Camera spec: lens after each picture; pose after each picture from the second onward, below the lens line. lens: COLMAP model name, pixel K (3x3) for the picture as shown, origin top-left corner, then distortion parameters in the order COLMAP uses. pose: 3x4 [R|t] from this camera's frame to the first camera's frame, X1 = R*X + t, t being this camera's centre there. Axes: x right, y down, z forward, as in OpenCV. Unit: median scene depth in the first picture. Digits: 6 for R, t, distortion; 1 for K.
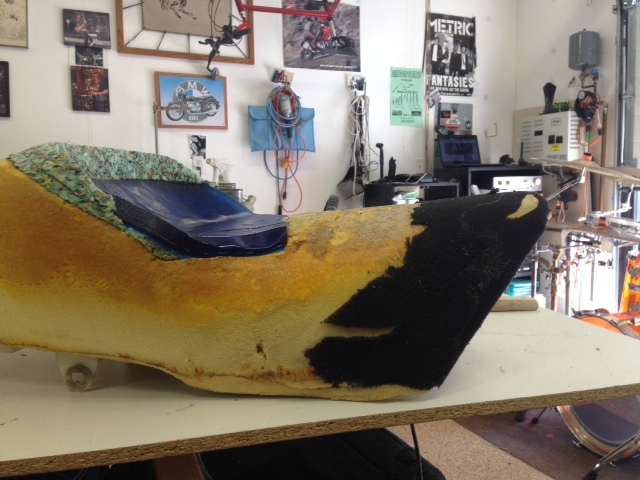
lens RADIAL K [[604.7, 0, 327.4], [0, 604.7, 239.4], [0, 0, 1]] dist [0.003635, -0.005829]
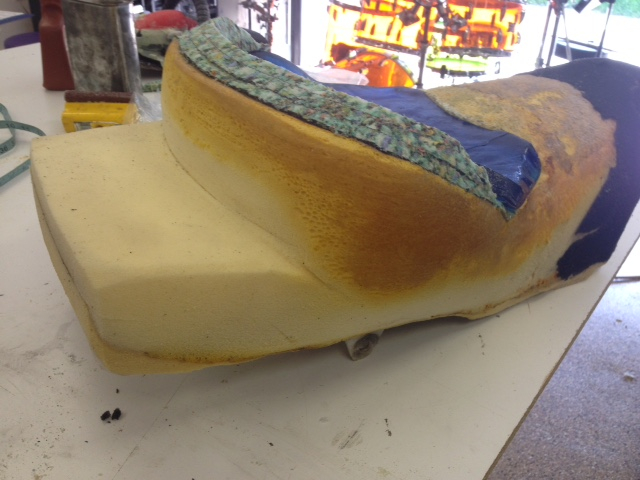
lens RADIAL K [[628.5, 0, 320.0], [0, 628.5, 240.0], [0, 0, 1]] dist [0.010483, 0.001647]
pose [[0.811281, -0.257810, 0.524746, -0.970349], [0.000083, 0.897578, 0.440855, -0.346904], [-0.584657, -0.357614, 0.728209, 0.435067]]
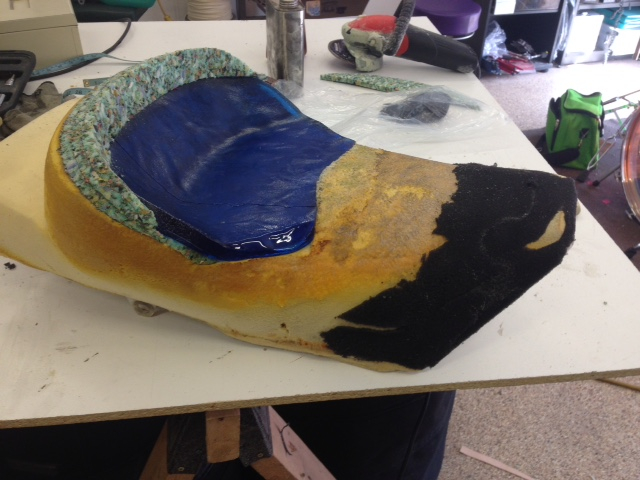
lens RADIAL K [[614.7, 0, 320.0], [0, 614.7, 240.0], [0, 0, 1]] dist [0.011808, -0.003377]
pose [[0.985449, 0.131913, -0.107190, 0.066878], [-0.057501, 0.852173, 0.520091, -0.595350], [0.159951, -0.506359, 0.847358, 0.068376]]
